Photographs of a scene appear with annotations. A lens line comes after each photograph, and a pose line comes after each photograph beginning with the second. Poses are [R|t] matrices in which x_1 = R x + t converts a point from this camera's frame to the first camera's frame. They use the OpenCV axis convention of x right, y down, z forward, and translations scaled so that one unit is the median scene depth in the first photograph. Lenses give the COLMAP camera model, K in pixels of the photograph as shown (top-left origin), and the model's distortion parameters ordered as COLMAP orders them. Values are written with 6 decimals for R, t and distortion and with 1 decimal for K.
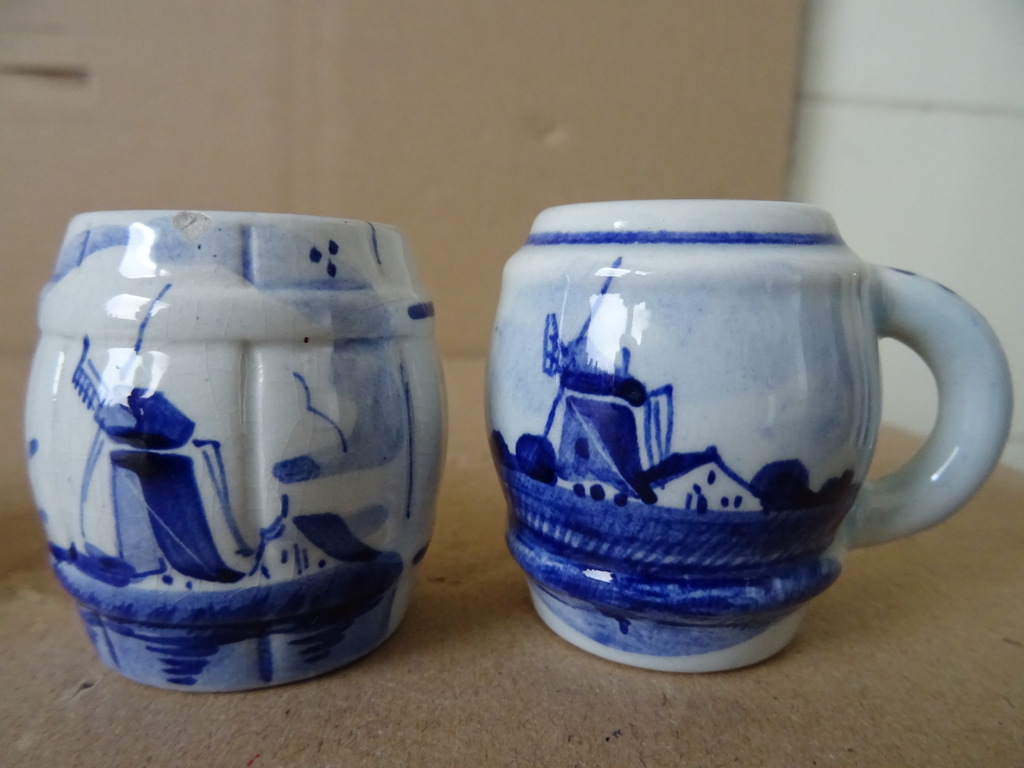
lens RADIAL K [[722.0, 0, 512.0], [0, 722.0, 384.0], [0, 0, 1]] dist [0.012455, -0.043999]
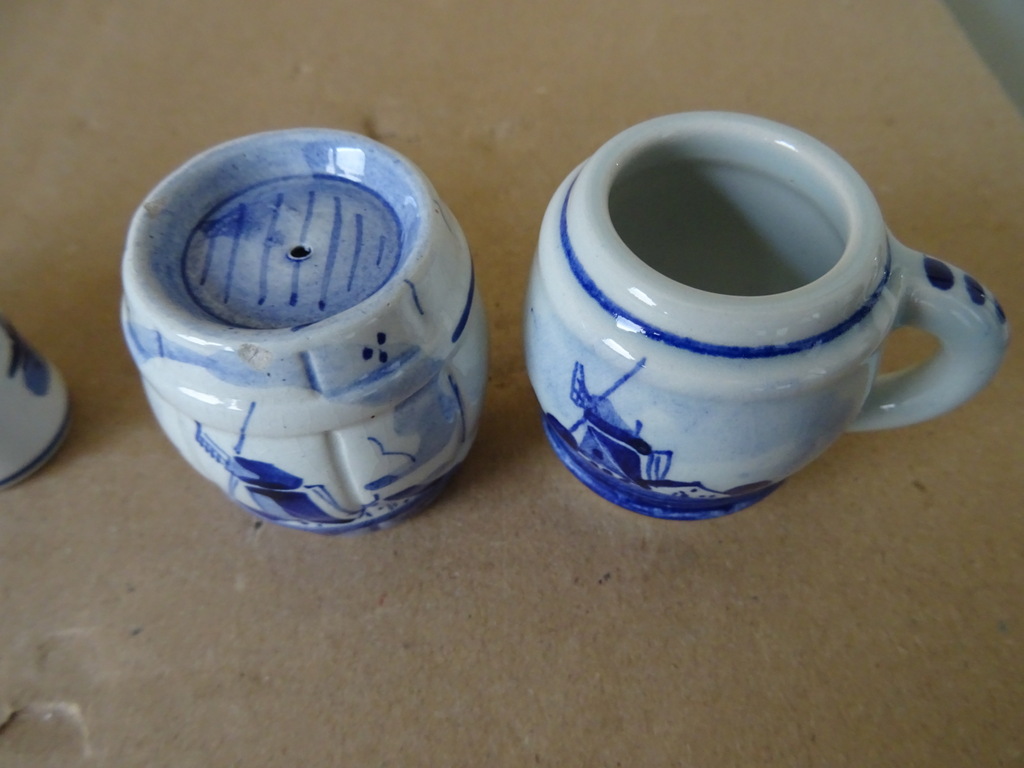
lens RADIAL K [[722.0, 0, 512.0], [0, 722.0, 384.0], [0, 0, 1]] dist [0.012455, -0.043999]
pose [[0.998419, 0.027196, -0.049189, 0.005364], [0.016859, 0.689942, 0.723668, -0.948168], [0.053619, -0.723353, 0.688393, 0.216028]]
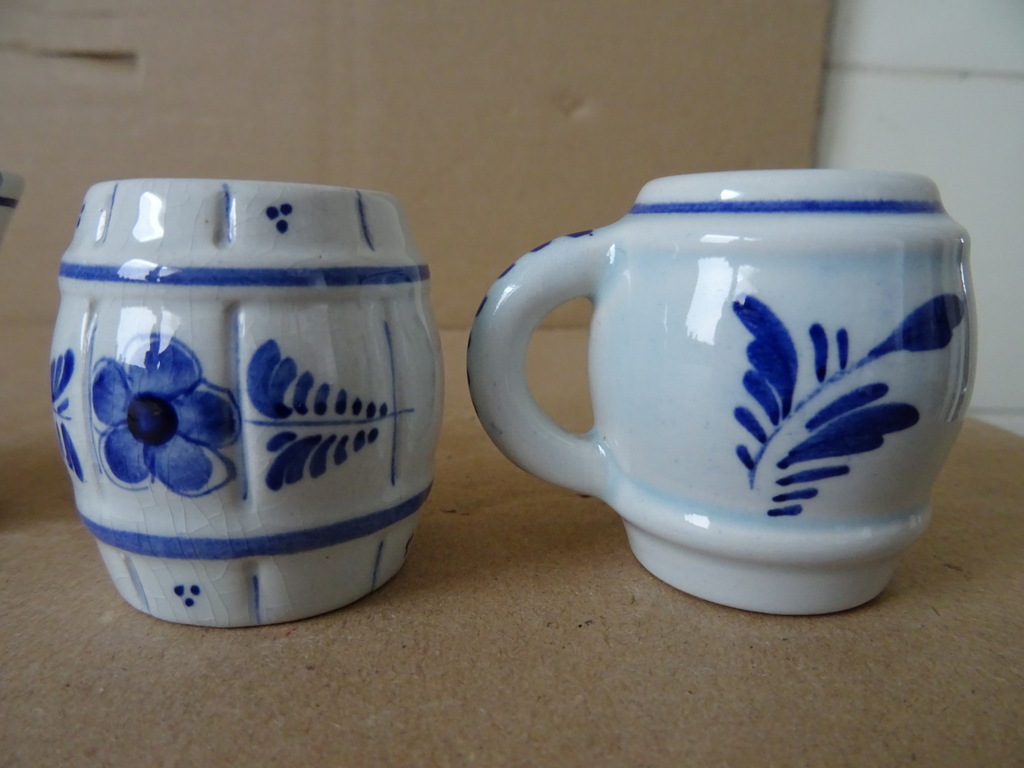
lens RADIAL K [[722.0, 0, 512.0], [0, 722.0, 384.0], [0, 0, 1]] dist [0.012455, -0.043999]
pose [[0.998917, 0.006544, -0.046058, 0.071335], [-0.005027, 0.999443, 0.032977, 0.048989], [0.046249, -0.032709, 0.998394, -0.195293]]
